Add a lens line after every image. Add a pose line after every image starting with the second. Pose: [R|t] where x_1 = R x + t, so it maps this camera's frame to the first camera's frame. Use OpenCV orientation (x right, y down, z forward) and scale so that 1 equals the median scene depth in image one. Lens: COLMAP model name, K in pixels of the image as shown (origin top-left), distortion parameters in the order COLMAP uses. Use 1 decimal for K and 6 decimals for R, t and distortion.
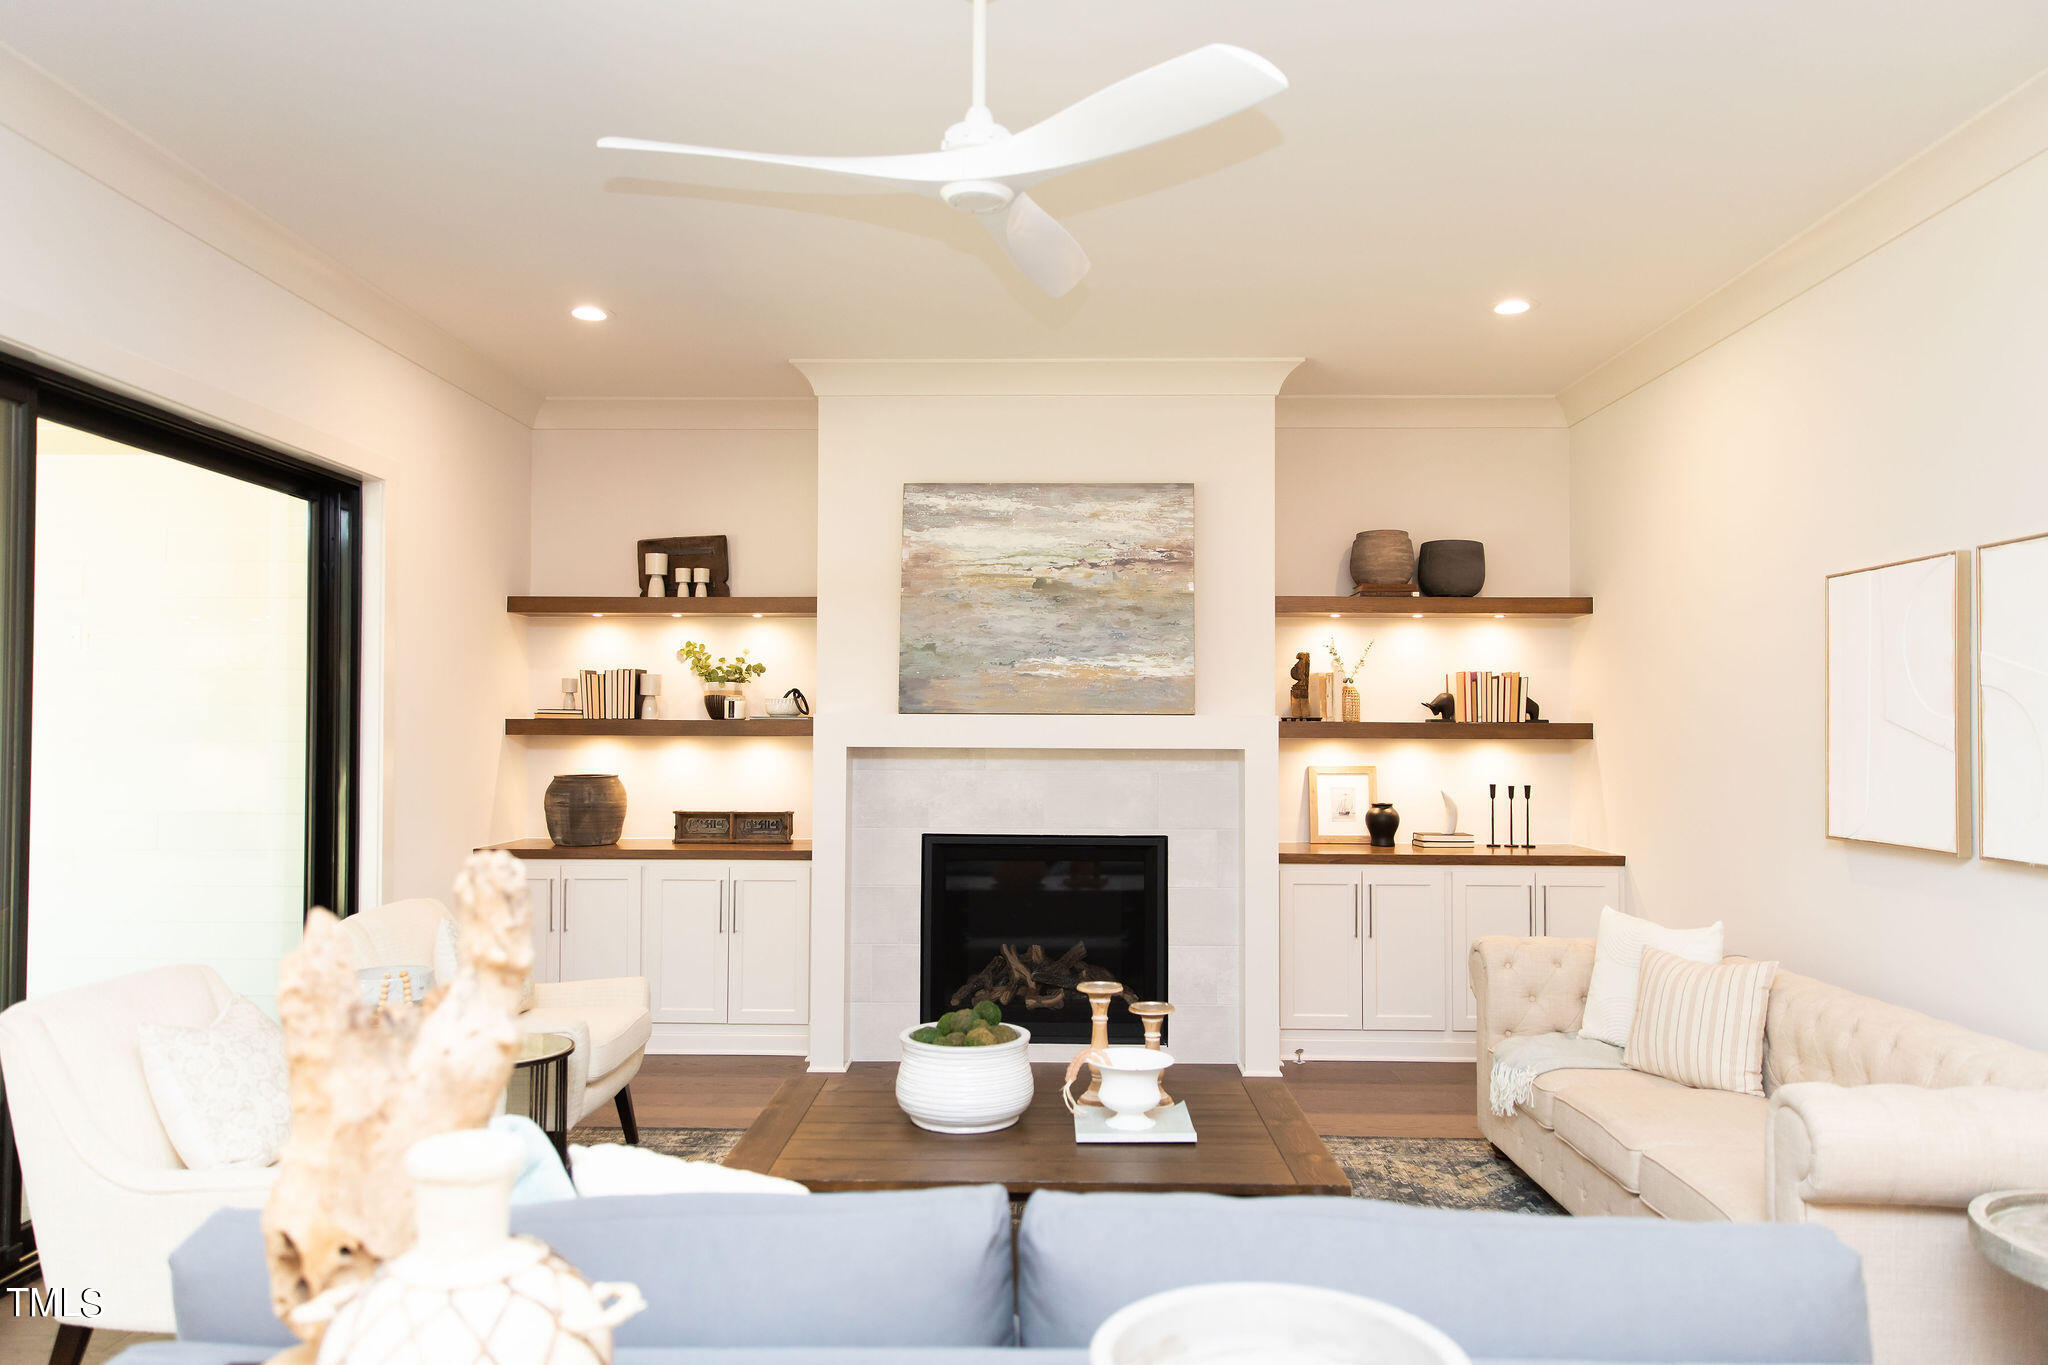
lens RADIAL K [[1363.5, 0, 1007.3], [0, 1363.5, 729.7], [0, 0, 1]] dist [0.015474, -0.001227]
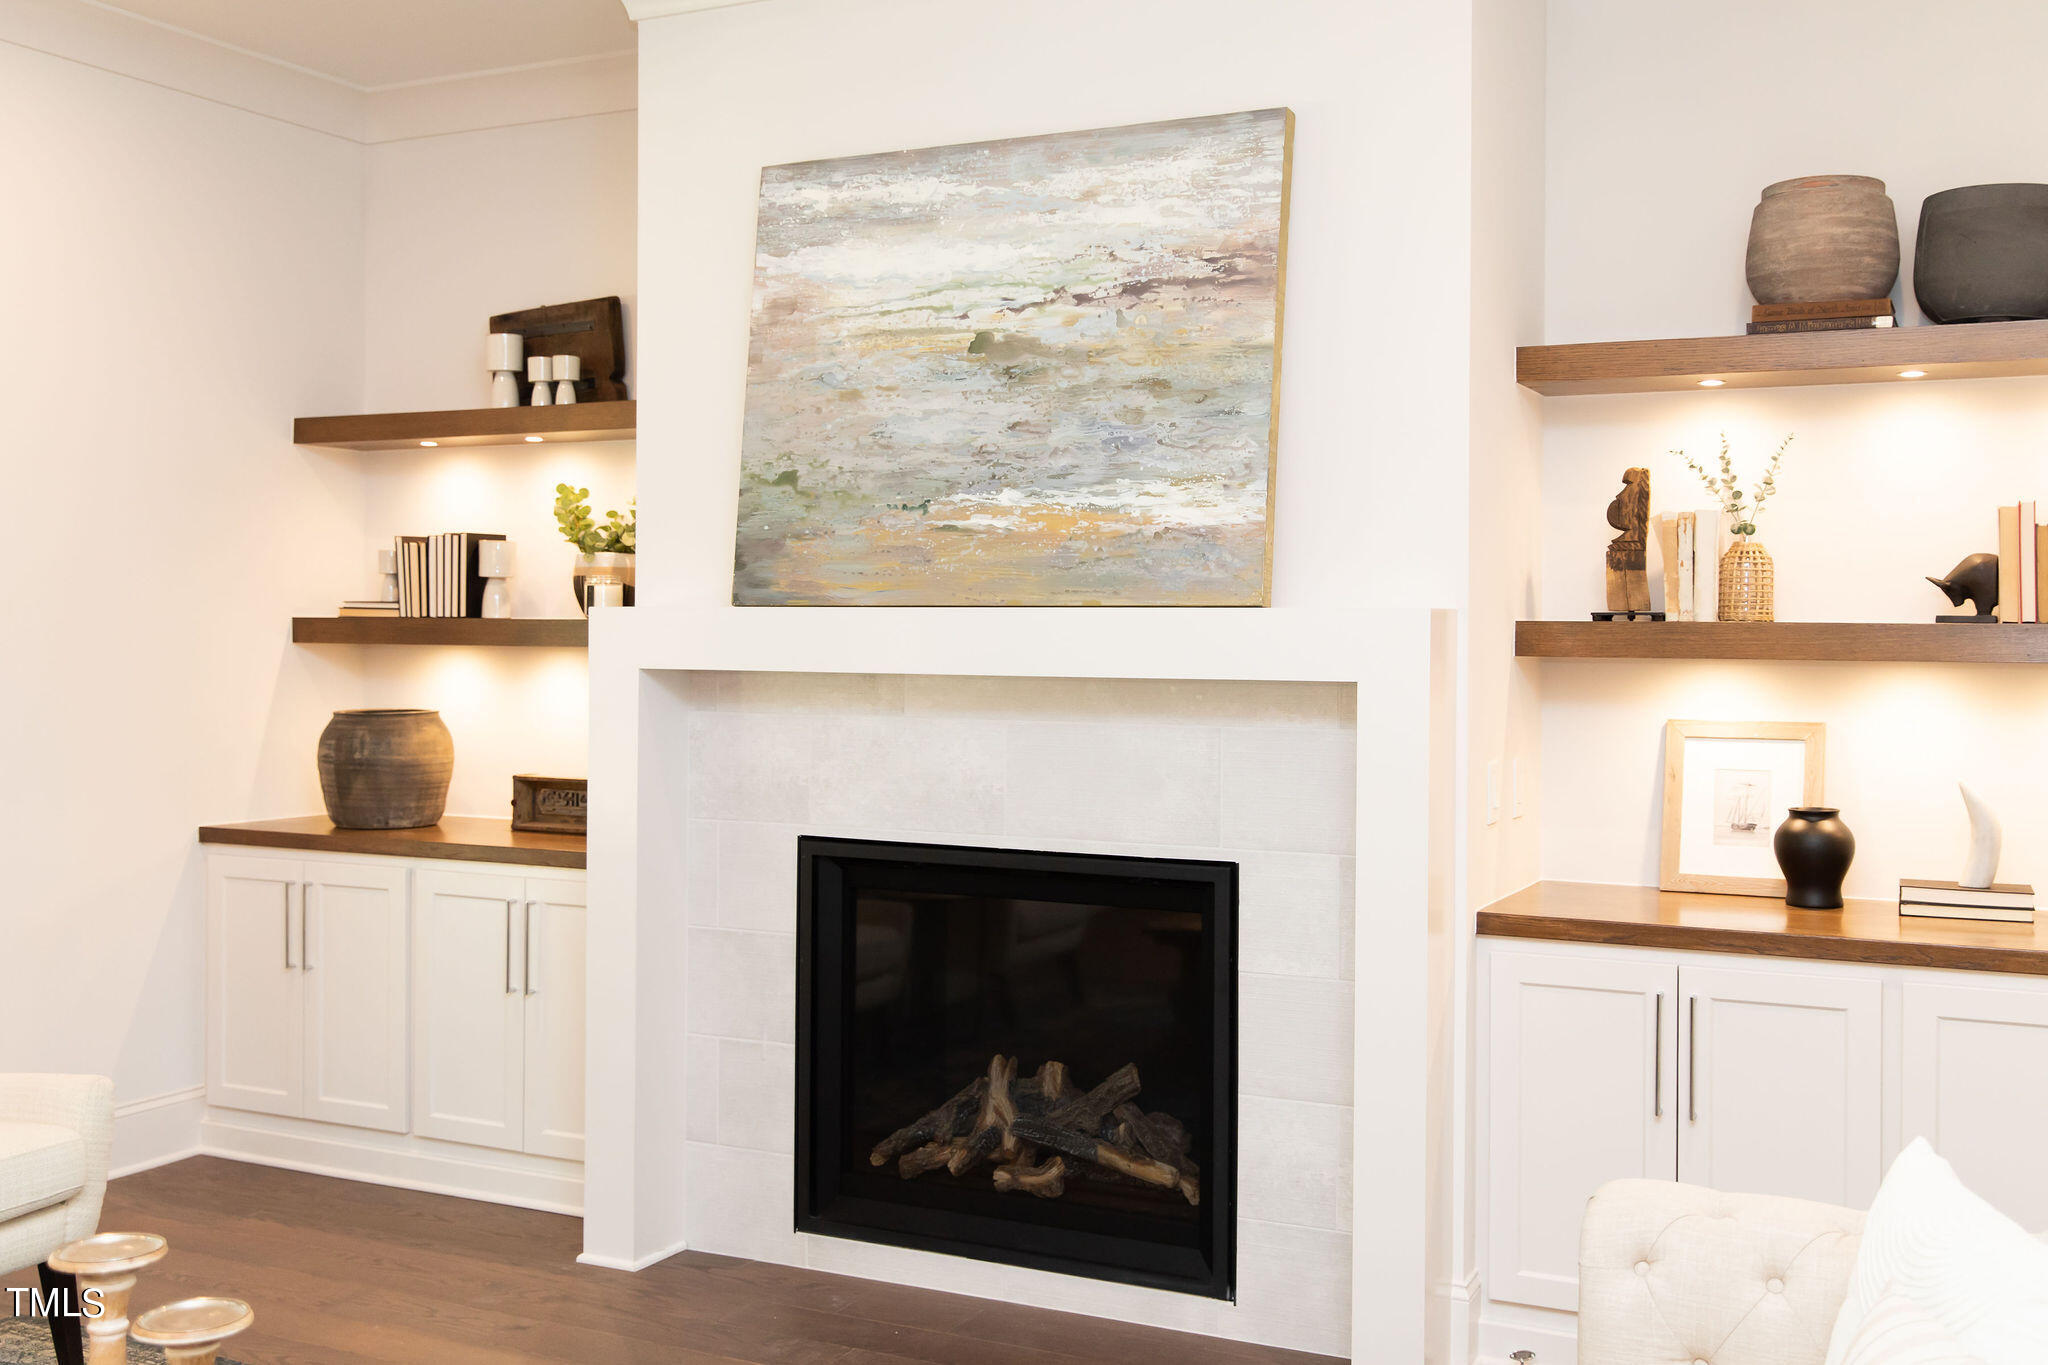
lens RADIAL K [[2052.4, 0, 1024.6], [0, 2052.4, 675.7], [0, 0, 1]] dist [0.008565, 0.000000]
pose [[0.905911, 0.010831, -0.423330, 0.345181], [-0.002641, 0.999798, 0.019928, -0.001076], [0.423461, -0.016935, 0.905756, 0.318954]]
